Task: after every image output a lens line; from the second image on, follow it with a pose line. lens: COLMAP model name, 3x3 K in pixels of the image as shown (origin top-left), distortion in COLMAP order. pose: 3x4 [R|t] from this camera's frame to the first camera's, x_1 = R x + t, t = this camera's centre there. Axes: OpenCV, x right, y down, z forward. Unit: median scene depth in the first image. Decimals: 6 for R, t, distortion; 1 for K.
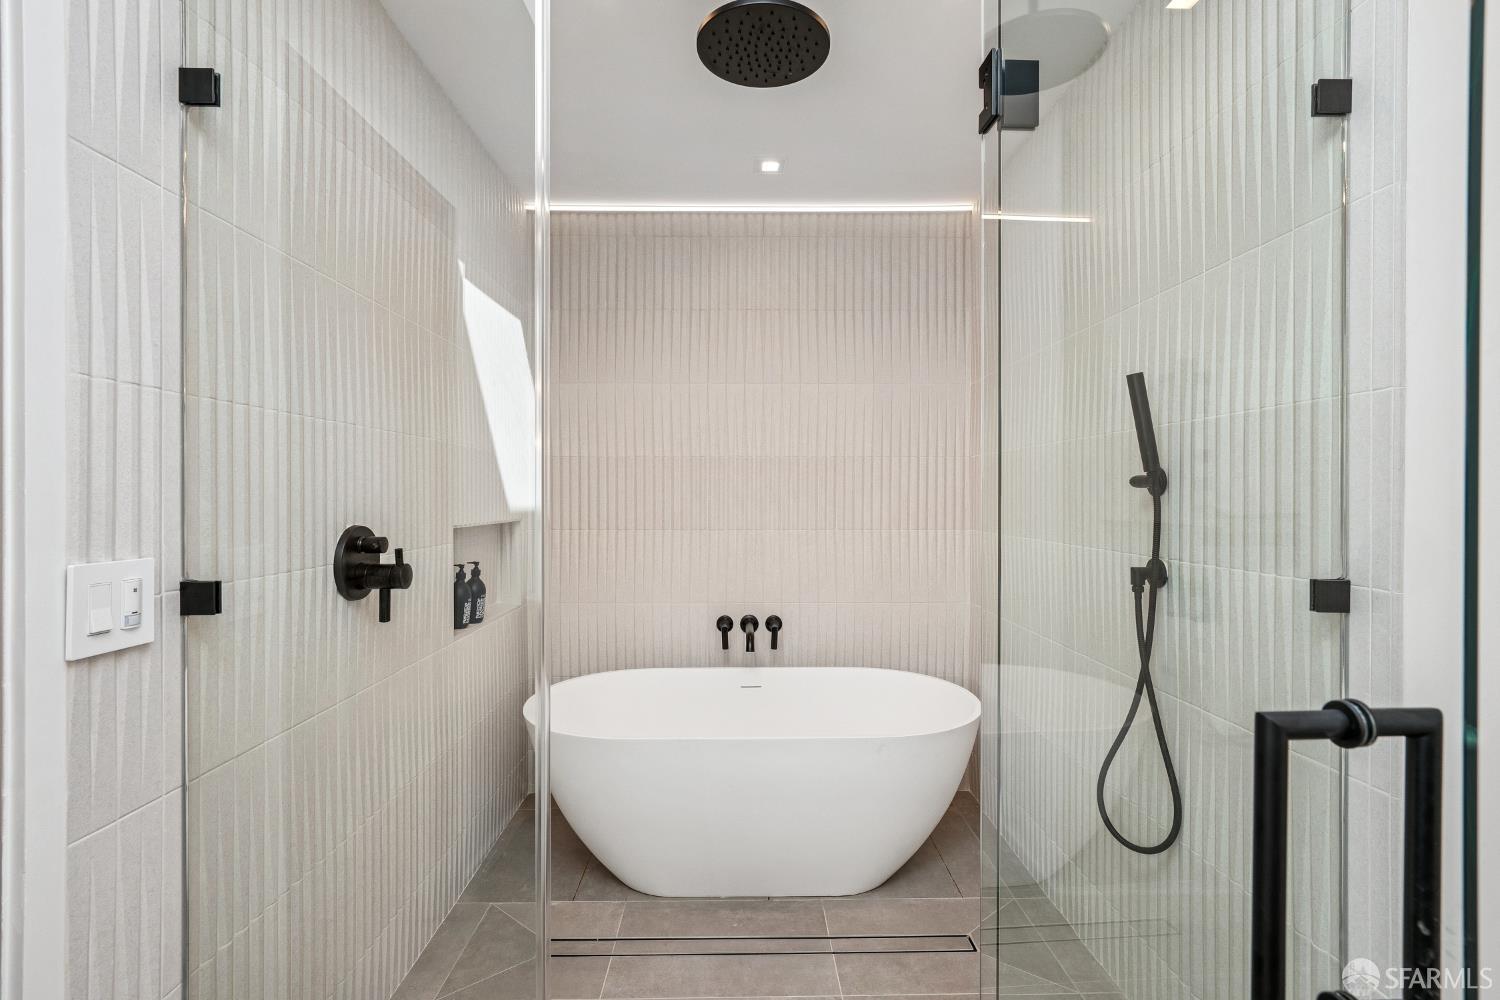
lens RADIAL K [[697.3, 0, 750.1], [0, 697.3, 494.5], [0, 0, 1]] dist [-0.001722, -0.000143]
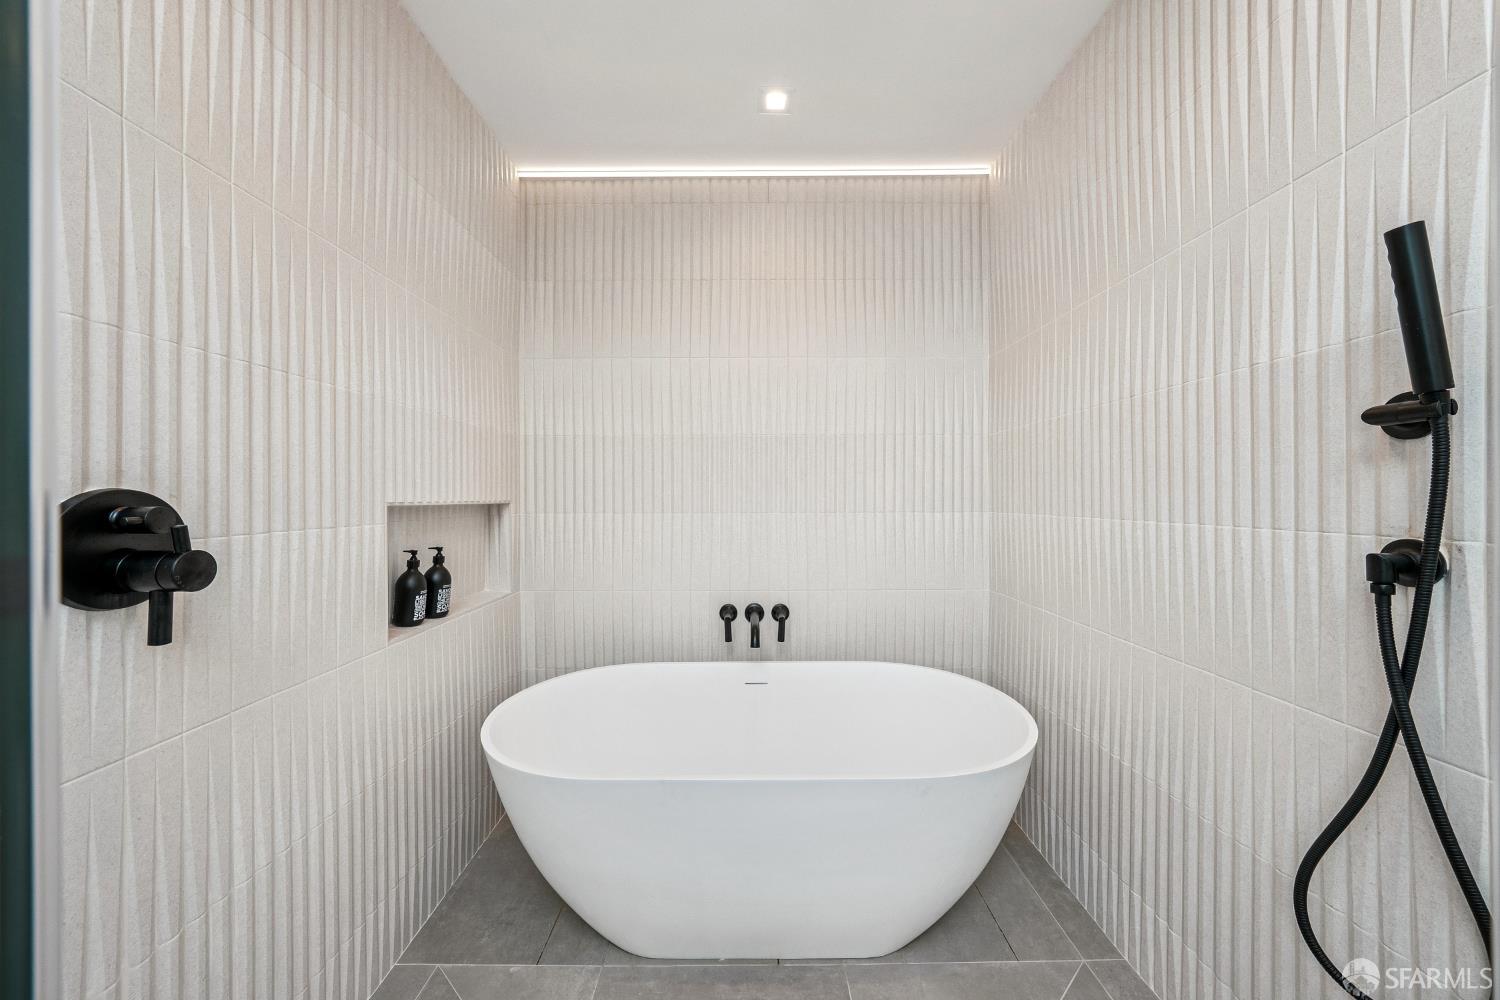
lens RADIAL K [[504.4, 0, 751.6], [0, 504.4, 494.7], [0, 0, 1]] dist [-0.006126, -0.000010]
pose [[0.999939, -0.002965, -0.010599, 0.002668], [0.002876, 0.999961, -0.008400, 0.032093], [0.010624, 0.008369, 0.999909, 0.320936]]
